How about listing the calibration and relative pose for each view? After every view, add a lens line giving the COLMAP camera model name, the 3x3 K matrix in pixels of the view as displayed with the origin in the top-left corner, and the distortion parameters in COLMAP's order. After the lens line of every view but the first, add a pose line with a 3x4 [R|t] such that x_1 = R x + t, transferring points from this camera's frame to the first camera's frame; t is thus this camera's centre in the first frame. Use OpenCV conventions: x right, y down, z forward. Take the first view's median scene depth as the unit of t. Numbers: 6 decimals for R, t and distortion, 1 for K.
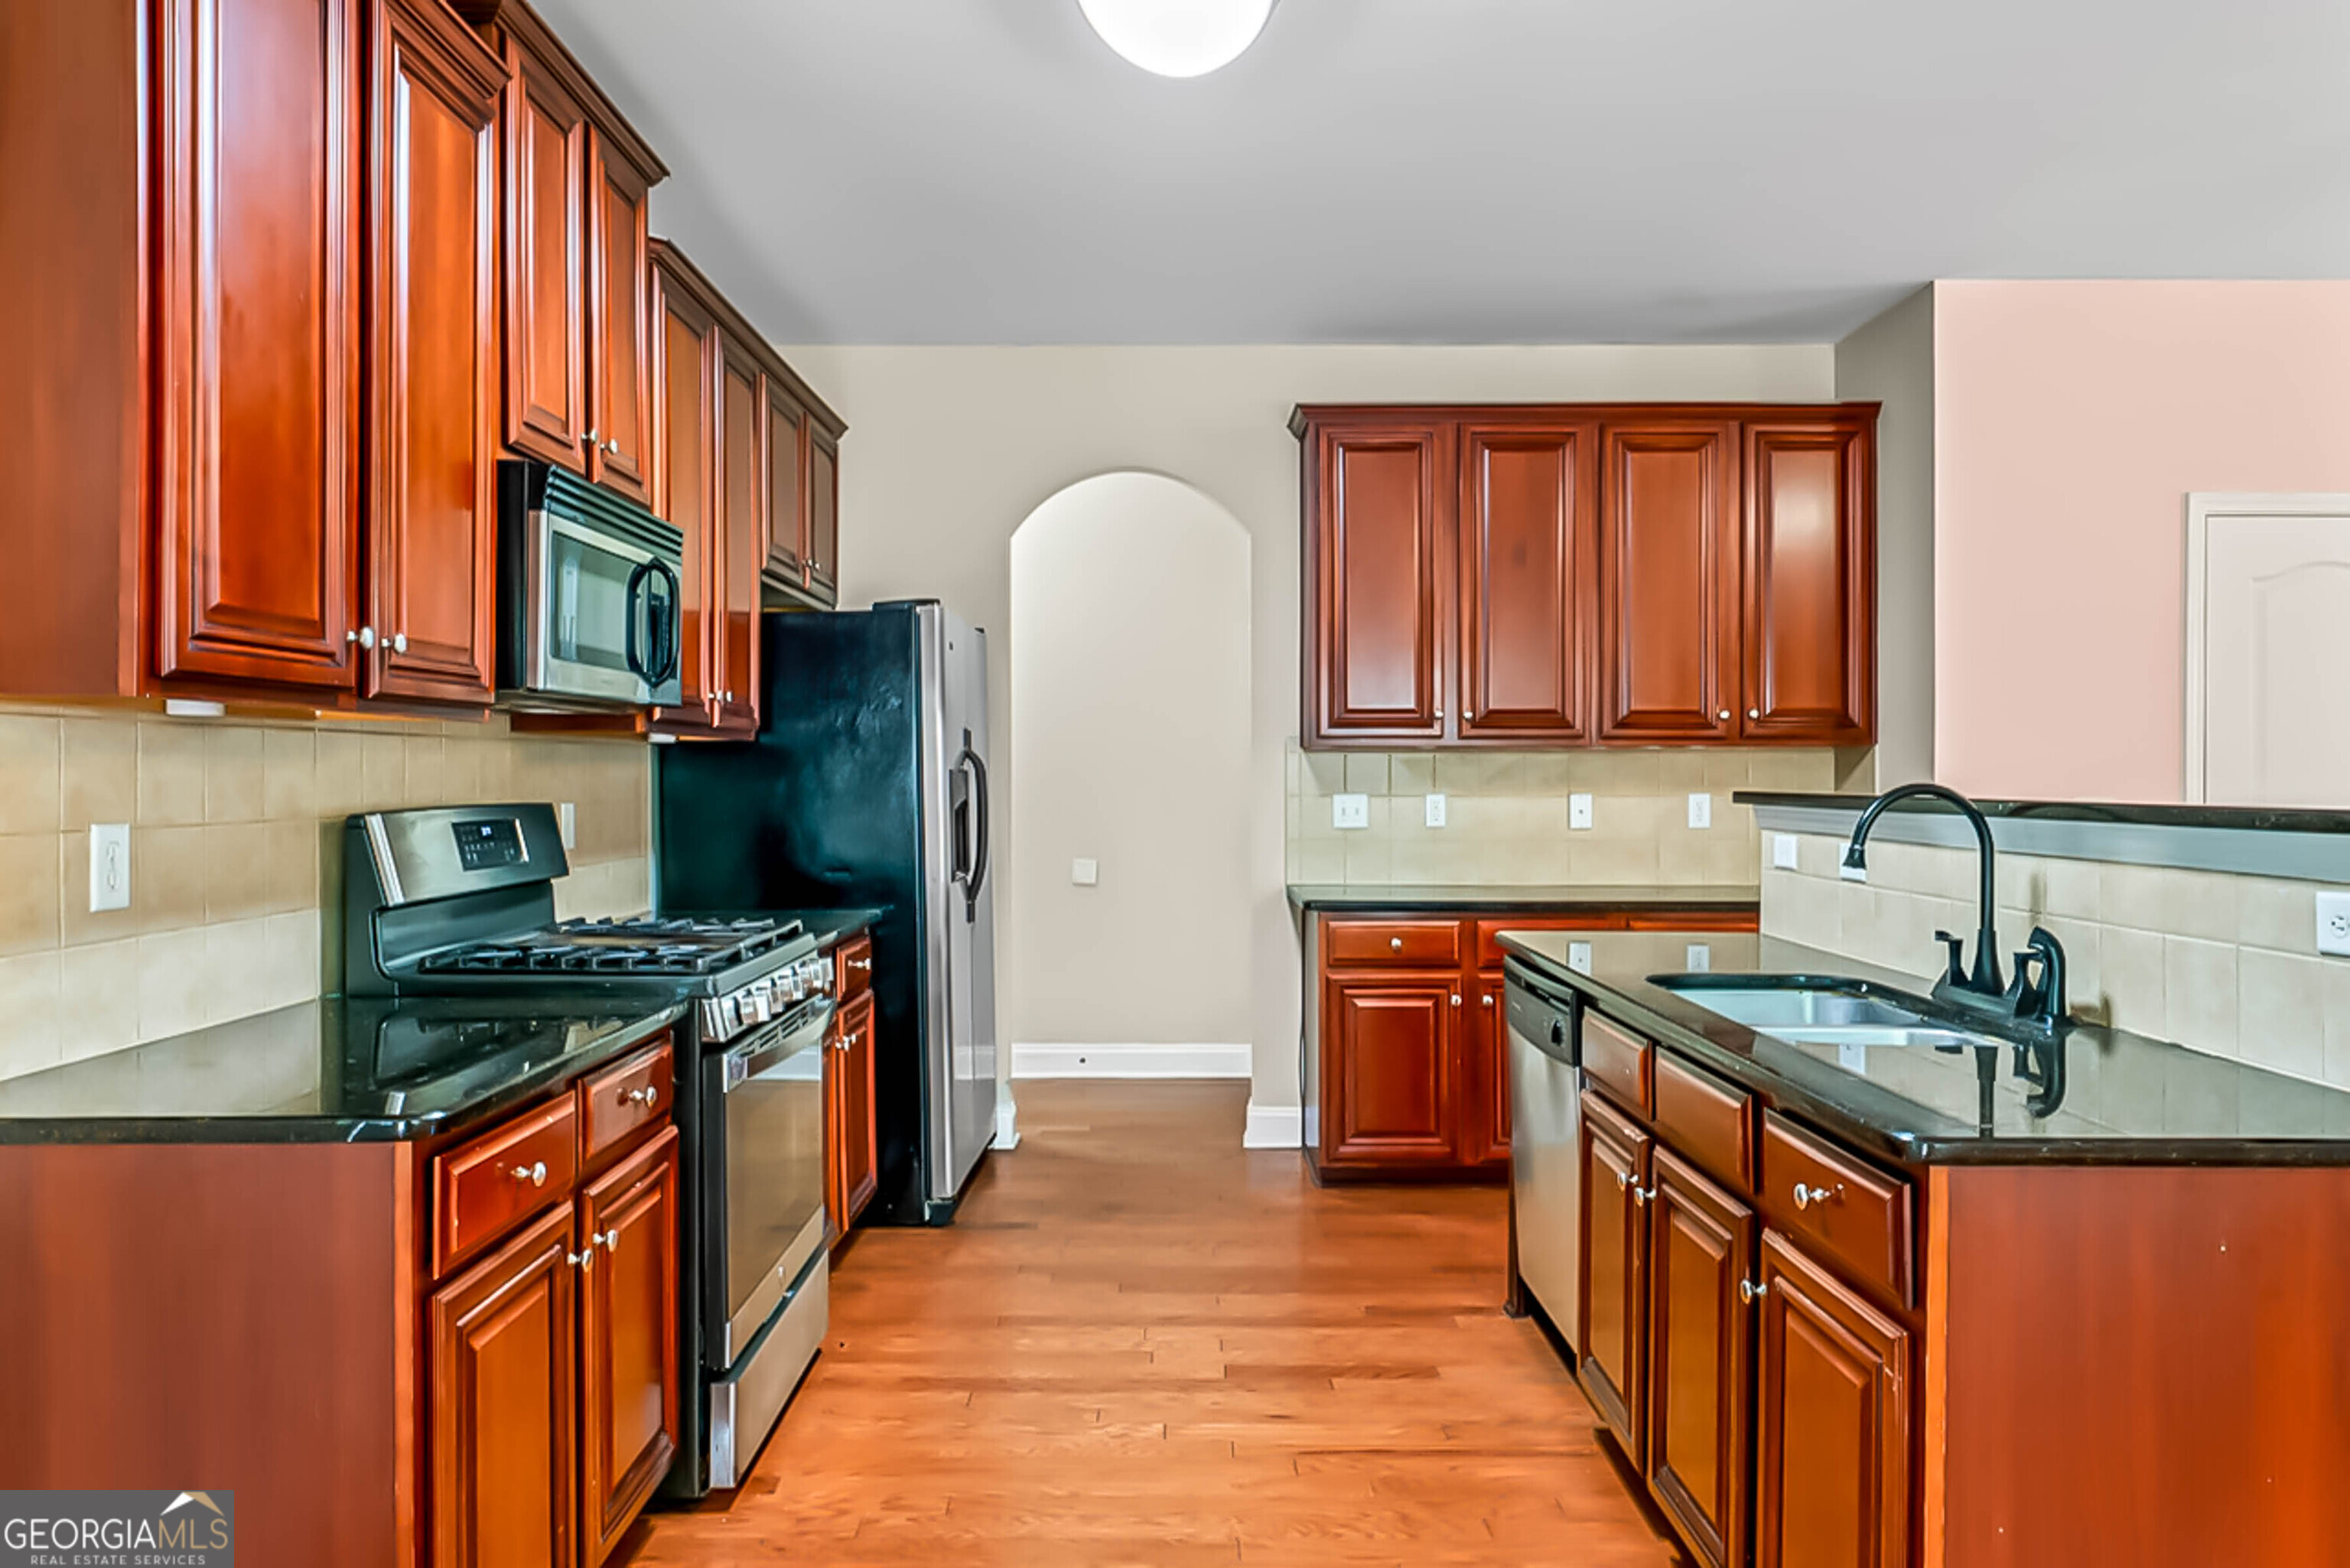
lens RADIAL K [[1540.5, 0, 1175.0], [0, 1540.5, 784.0], [0, 0, 1]] dist [-0.002524, -0.001361]
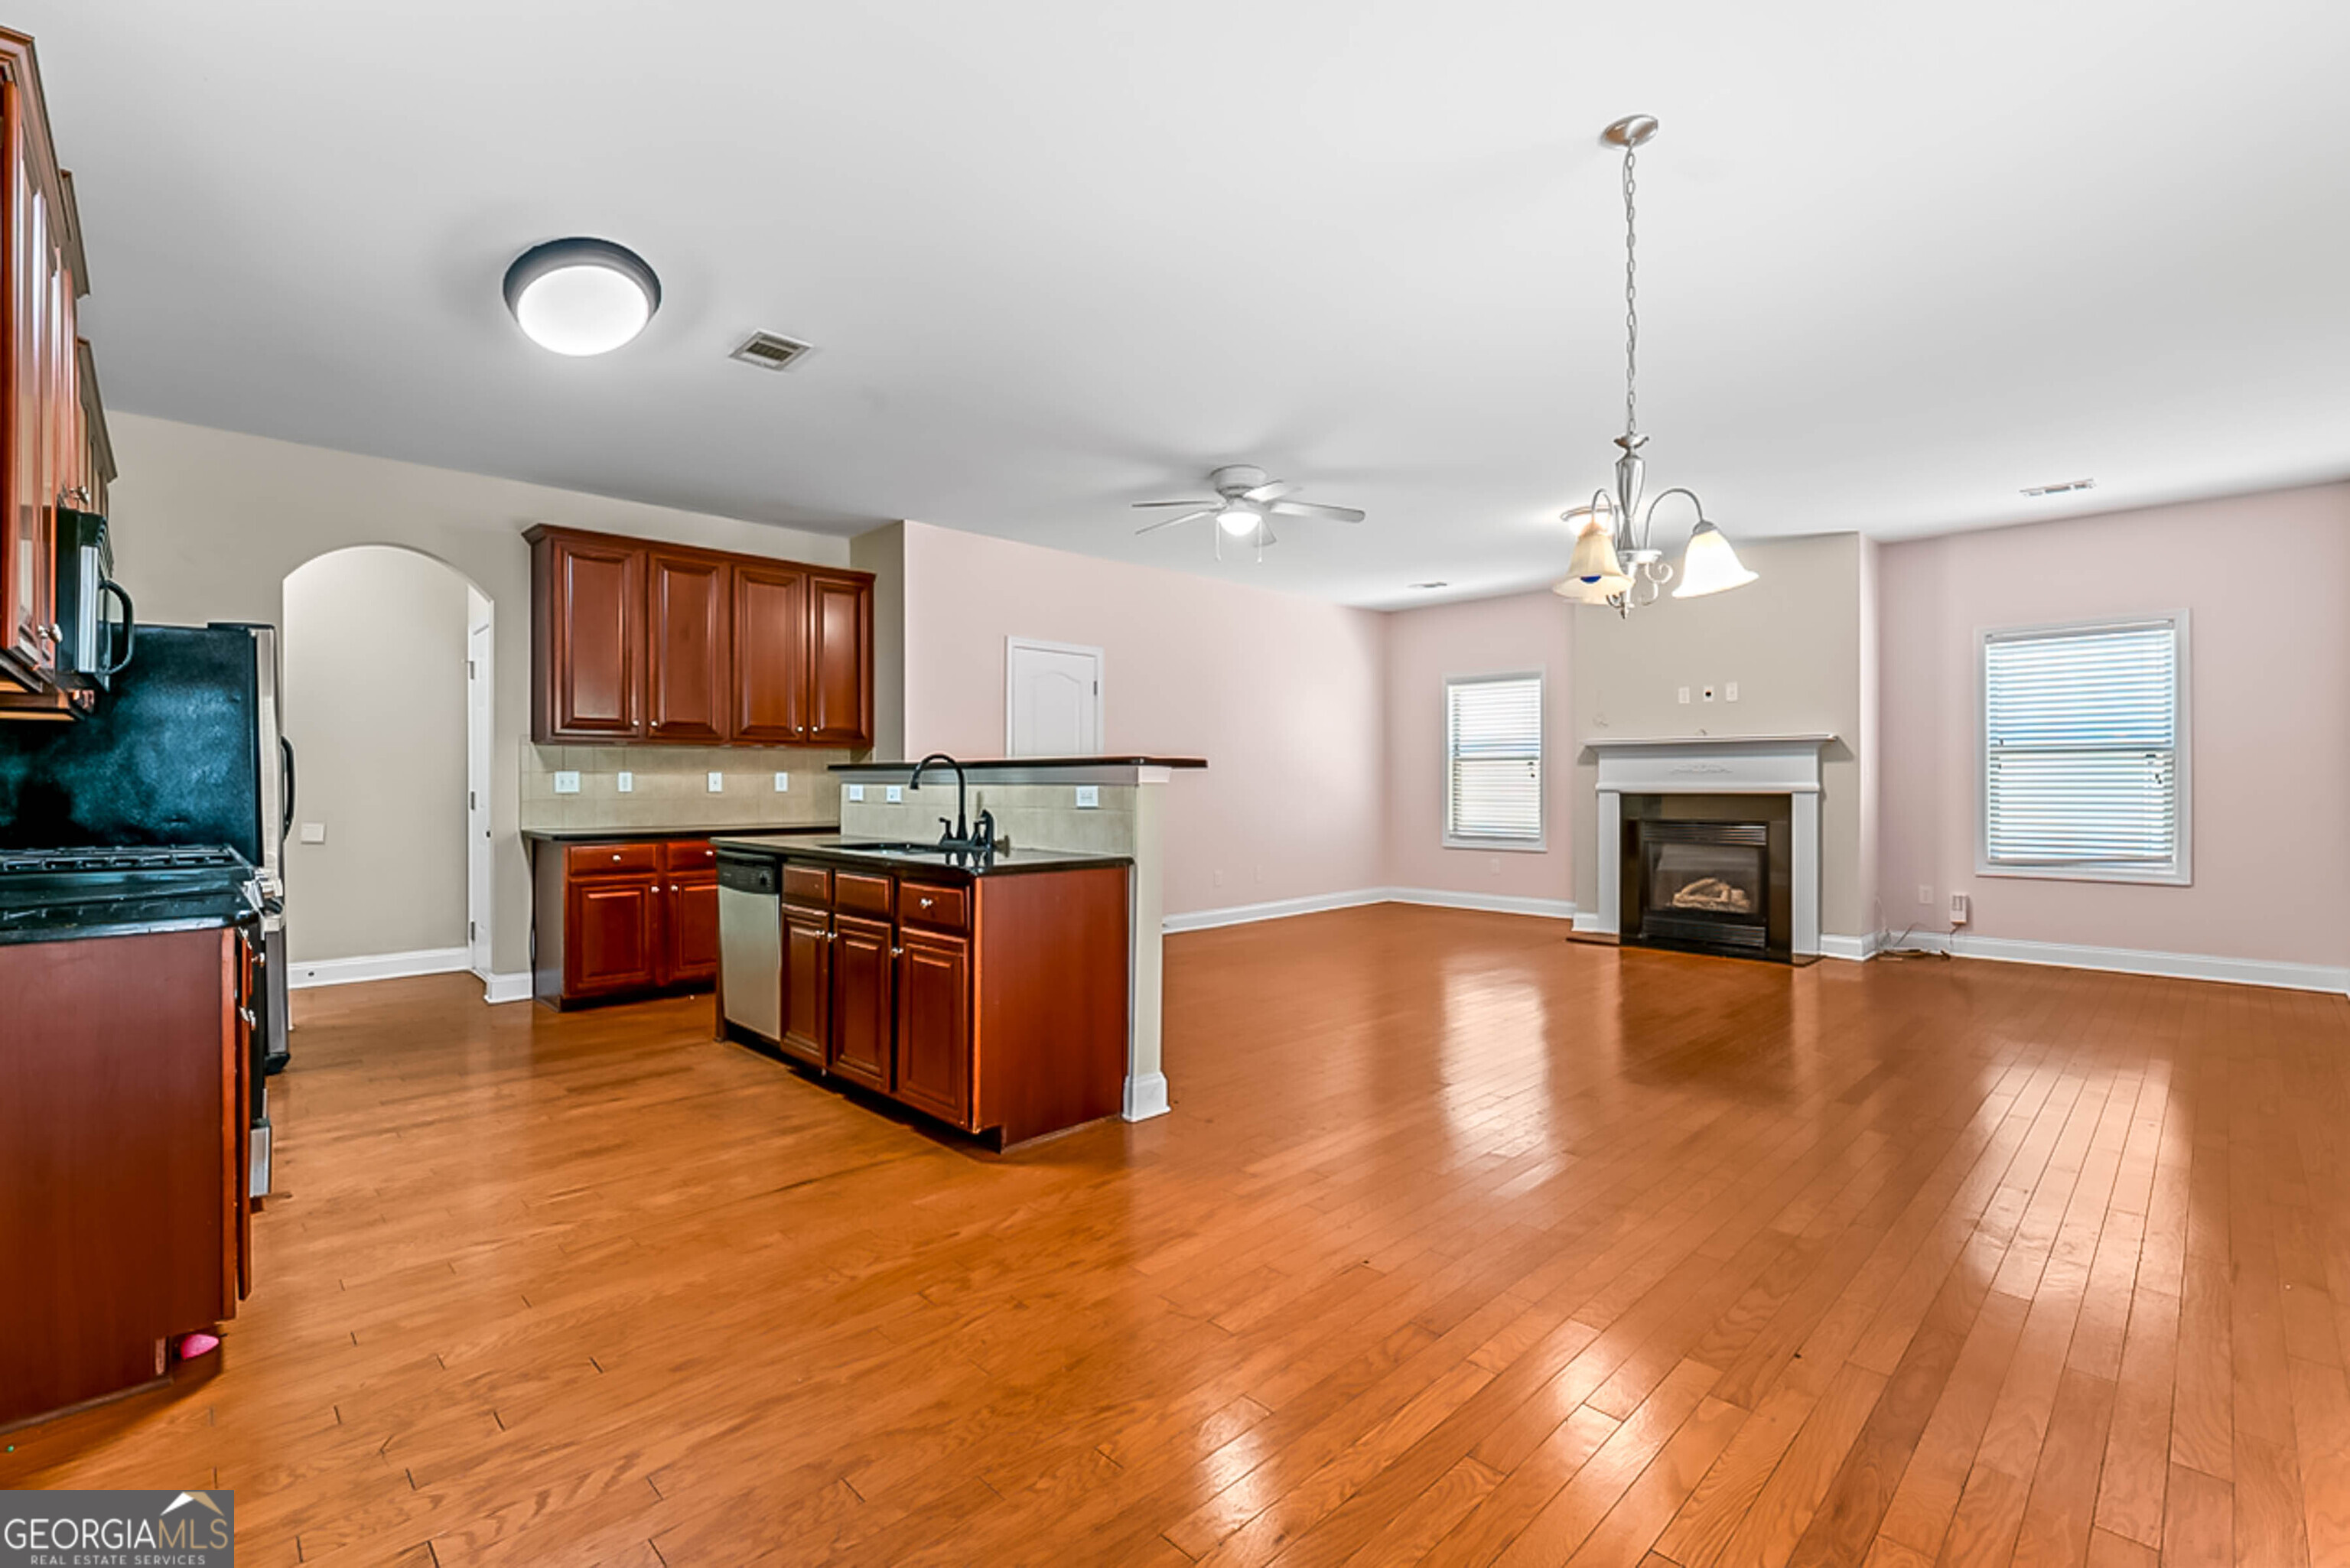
lens RADIAL K [[1021.8, 0, 1178.4], [0, 1021.8, 779.5], [0, 0, 1]] dist [0.000064, 0.000097]
pose [[0.709934, 0.001108, 0.704267, -0.207038], [0.003716, 0.999979, -0.005319, 0.026106], [-0.704258, 0.006393, 0.709915, -0.221937]]
